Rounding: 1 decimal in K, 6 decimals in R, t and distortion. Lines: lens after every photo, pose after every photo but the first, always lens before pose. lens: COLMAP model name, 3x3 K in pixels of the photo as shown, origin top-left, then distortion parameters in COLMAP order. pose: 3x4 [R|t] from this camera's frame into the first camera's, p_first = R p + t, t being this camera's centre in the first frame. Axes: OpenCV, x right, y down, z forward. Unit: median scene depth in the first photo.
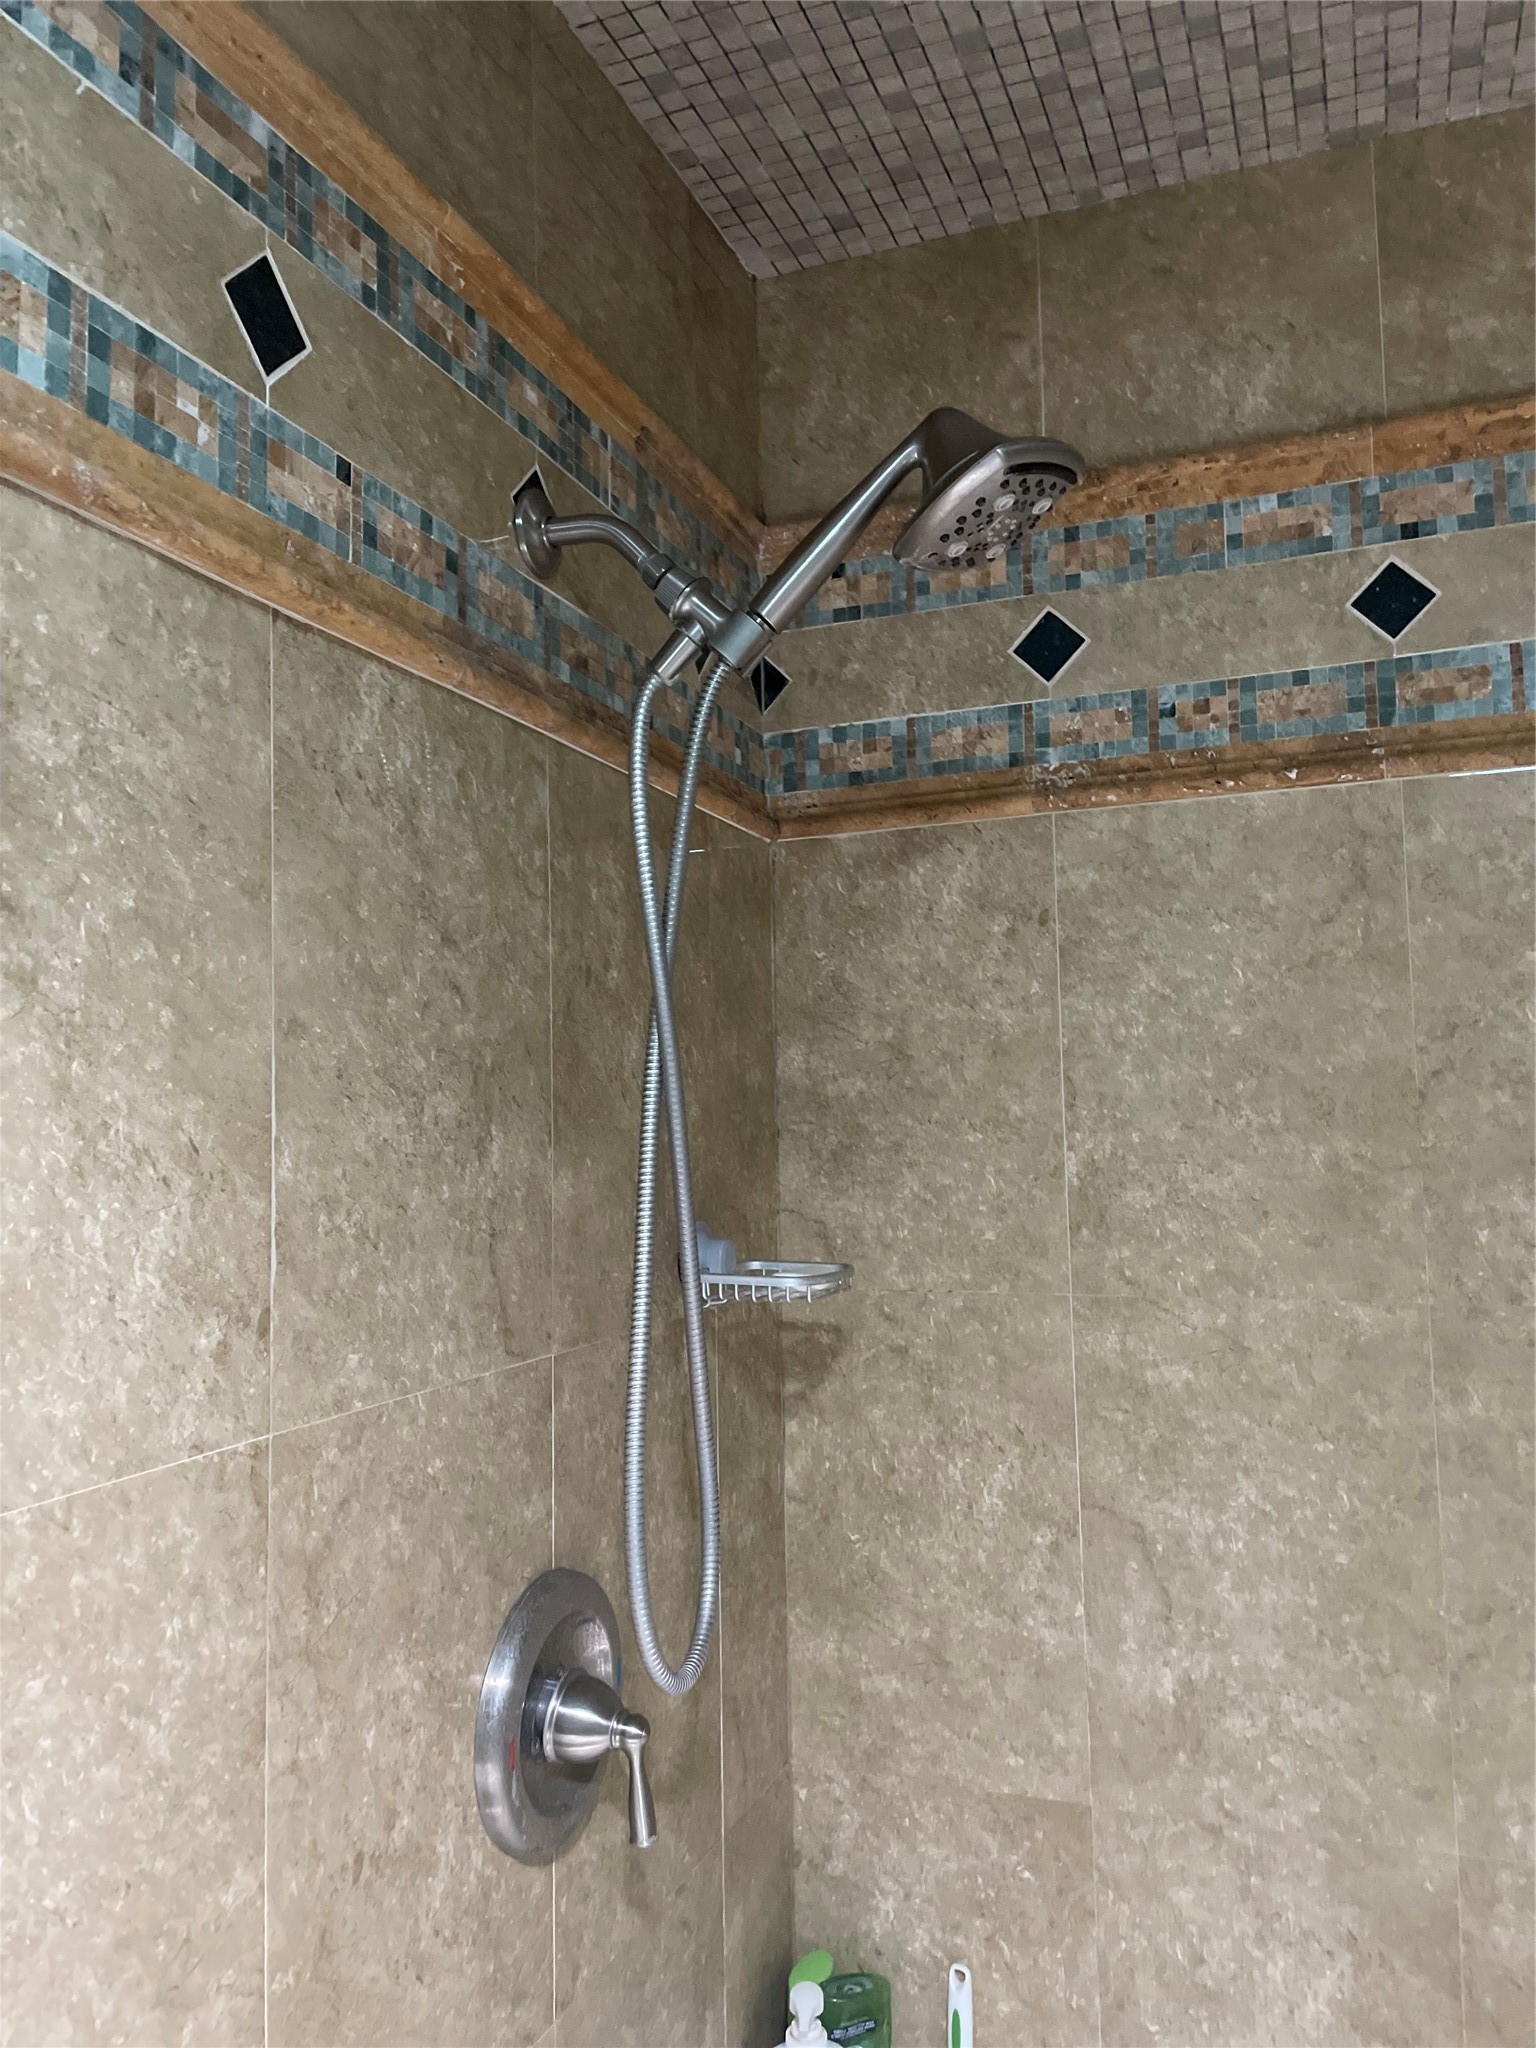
lens RADIAL K [[1569.0, 0, 772.0], [0, 1569.0, 1020.6], [0, 0, 1]] dist [0.101073, -0.136132]
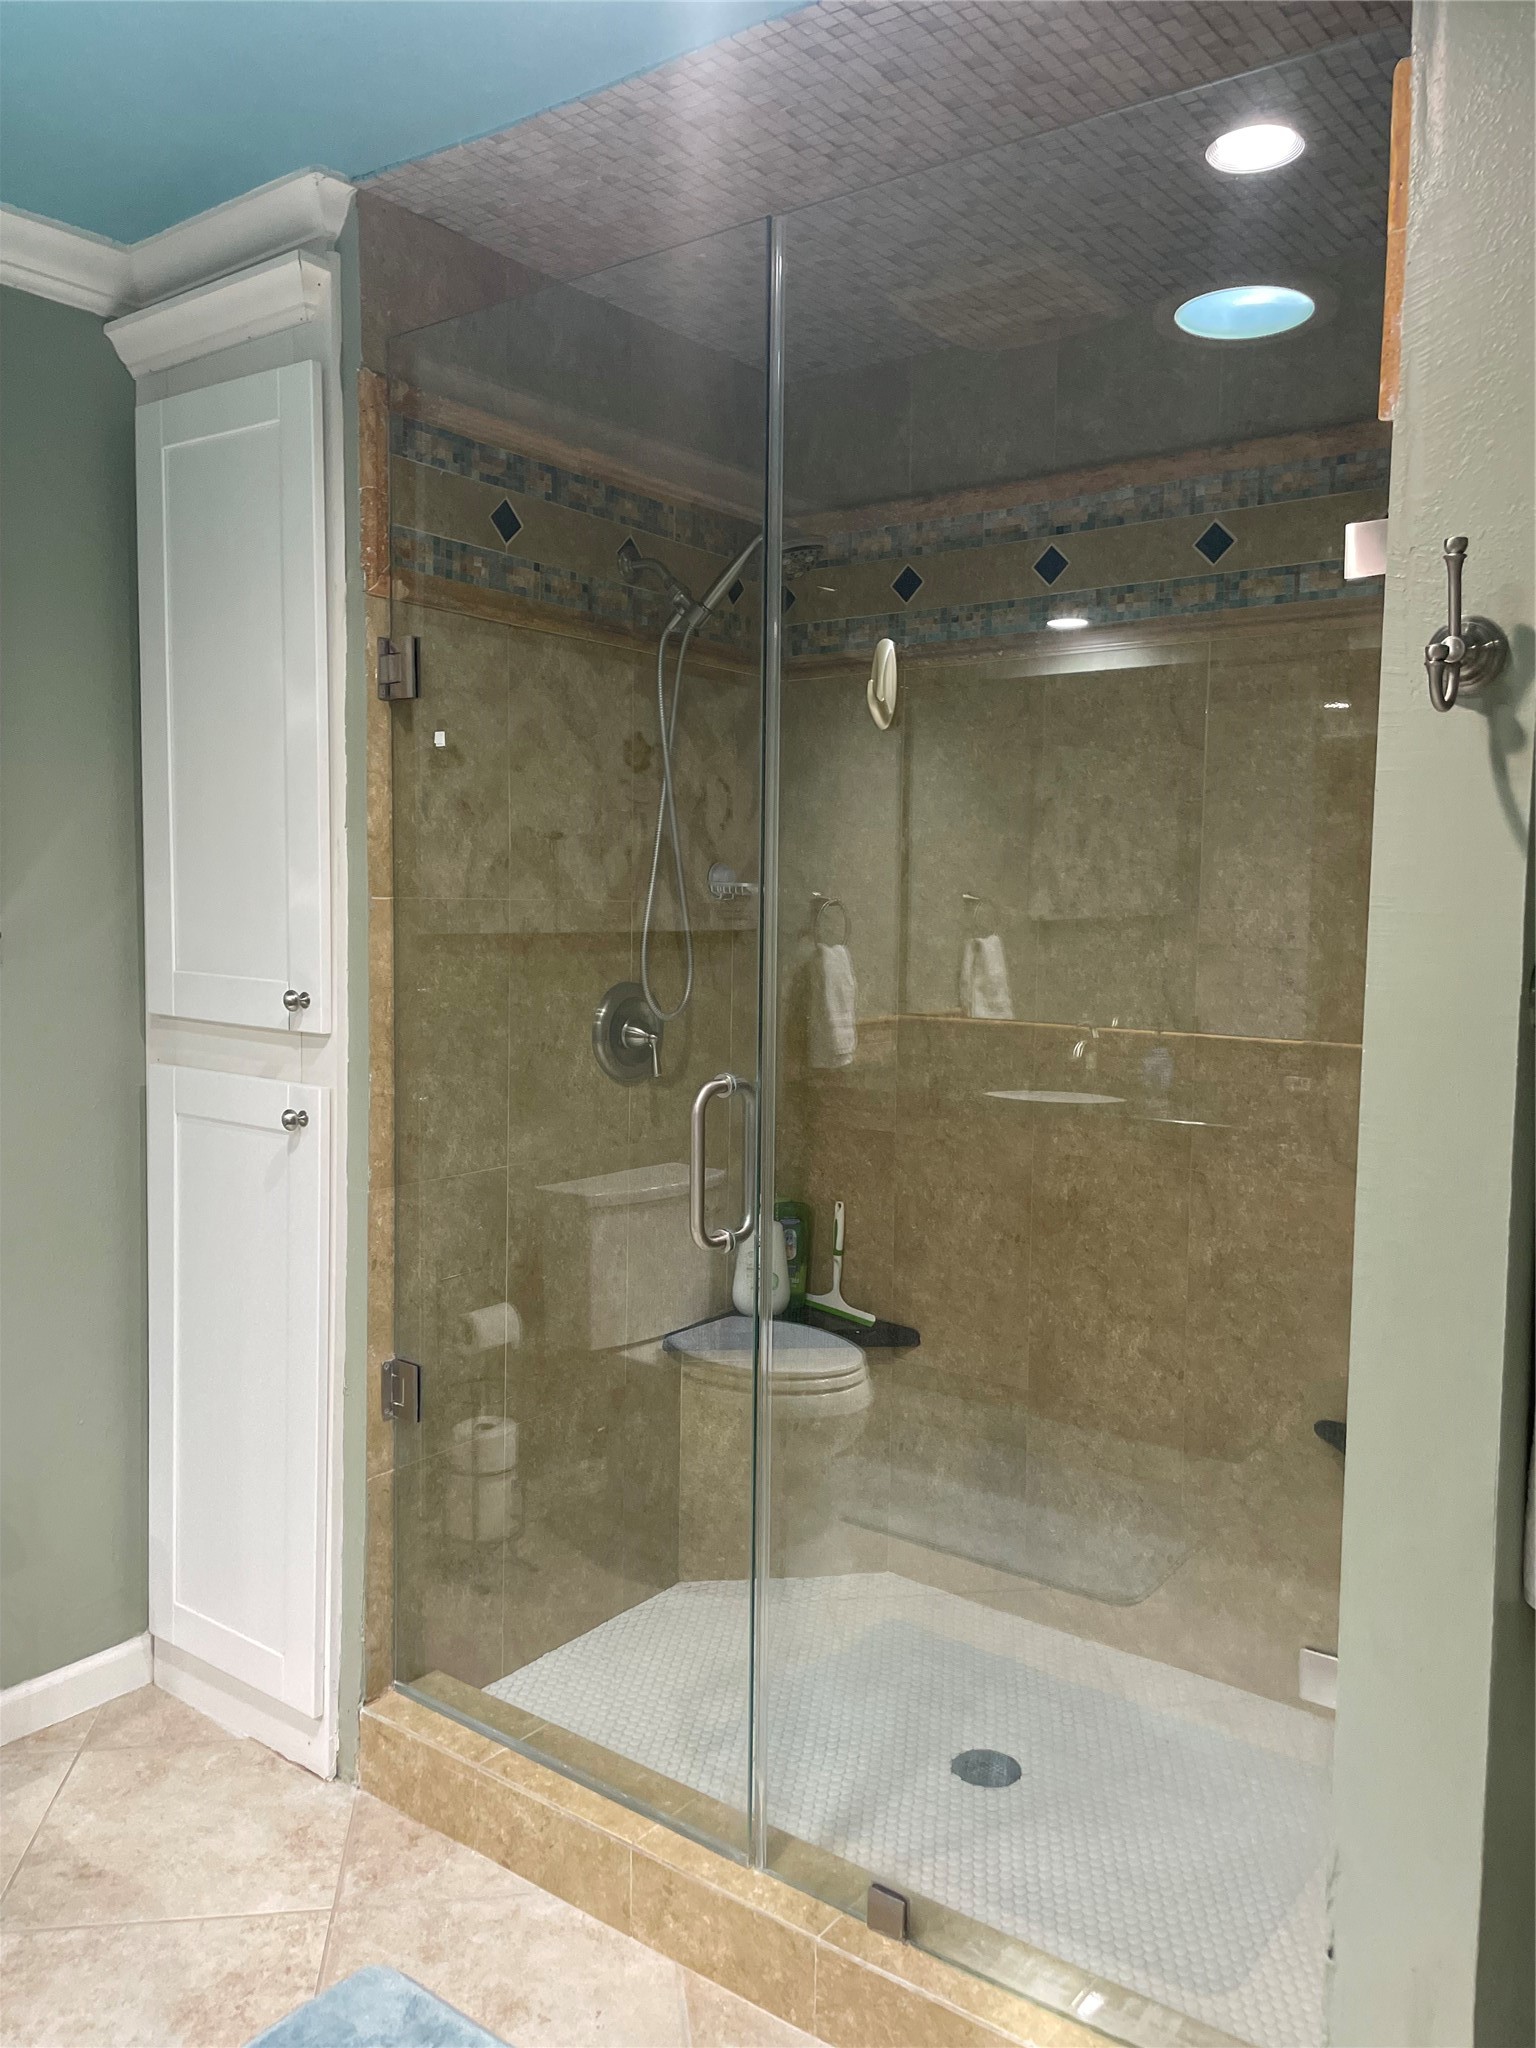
lens RADIAL K [[1569.0, 0, 769.3], [0, 1569.0, 1027.1], [0, 0, 1]] dist [0.101073, -0.136132]
pose [[0.961189, 0.056809, -0.269978, 0.652230], [-0.014902, 0.987833, 0.154805, 0.012842], [0.275487, -0.144774, 0.950341, -1.170131]]
